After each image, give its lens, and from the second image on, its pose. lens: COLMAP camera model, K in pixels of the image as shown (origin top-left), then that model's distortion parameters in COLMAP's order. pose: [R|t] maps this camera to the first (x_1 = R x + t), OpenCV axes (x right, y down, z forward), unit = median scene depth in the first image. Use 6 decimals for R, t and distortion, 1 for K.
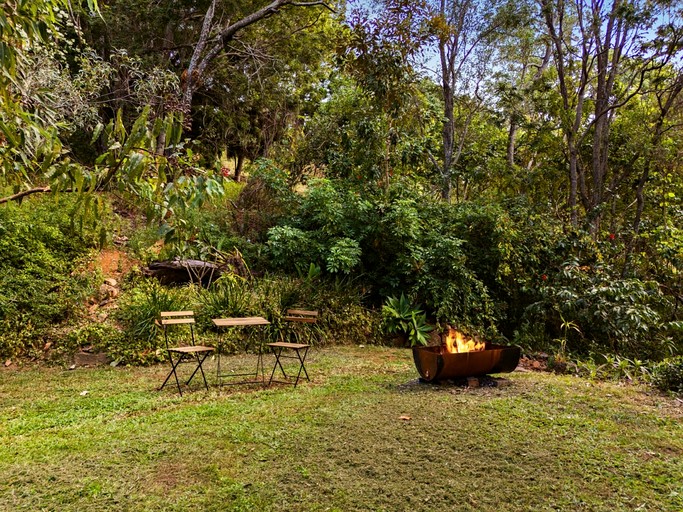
lens RADIAL K [[507.7, 0, 341.5], [0, 507.7, 256.0], [0, 0, 1]] dist [0.066471, -0.056611]
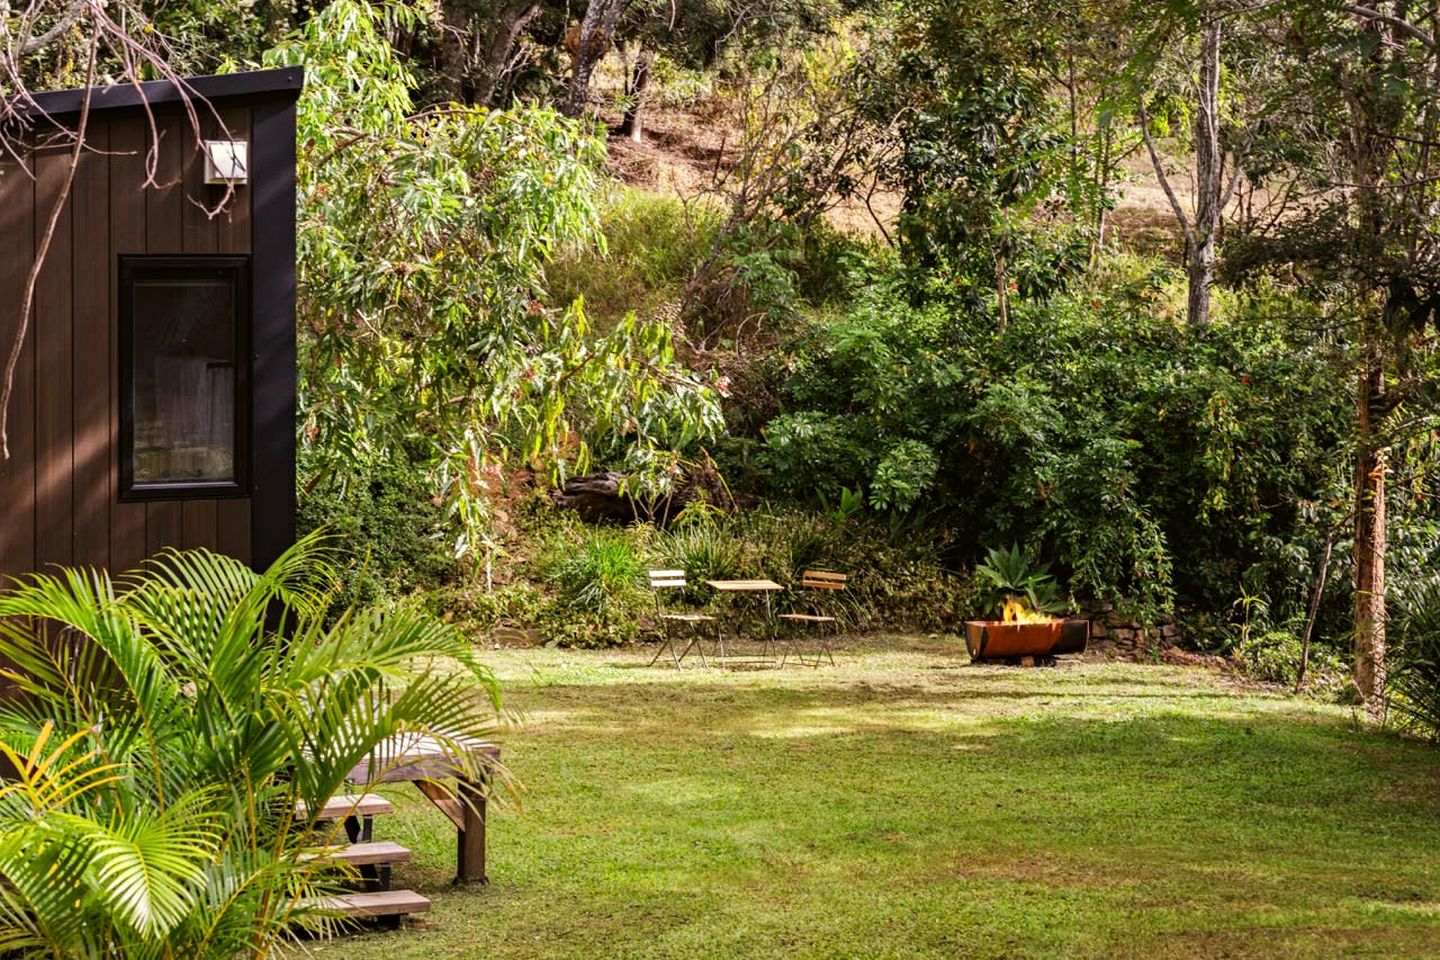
lens RADIAL K [[2902.8, 0, 720.0], [0, 2902.8, 480.0], [0, 0, 1]] dist [-0.060504, -0.104068]
pose [[0.991919, 0.012144, -0.126286, 0.206757], [-0.002493, 0.997082, 0.076304, -0.237542], [0.126844, -0.075372, 0.989055, -2.172046]]
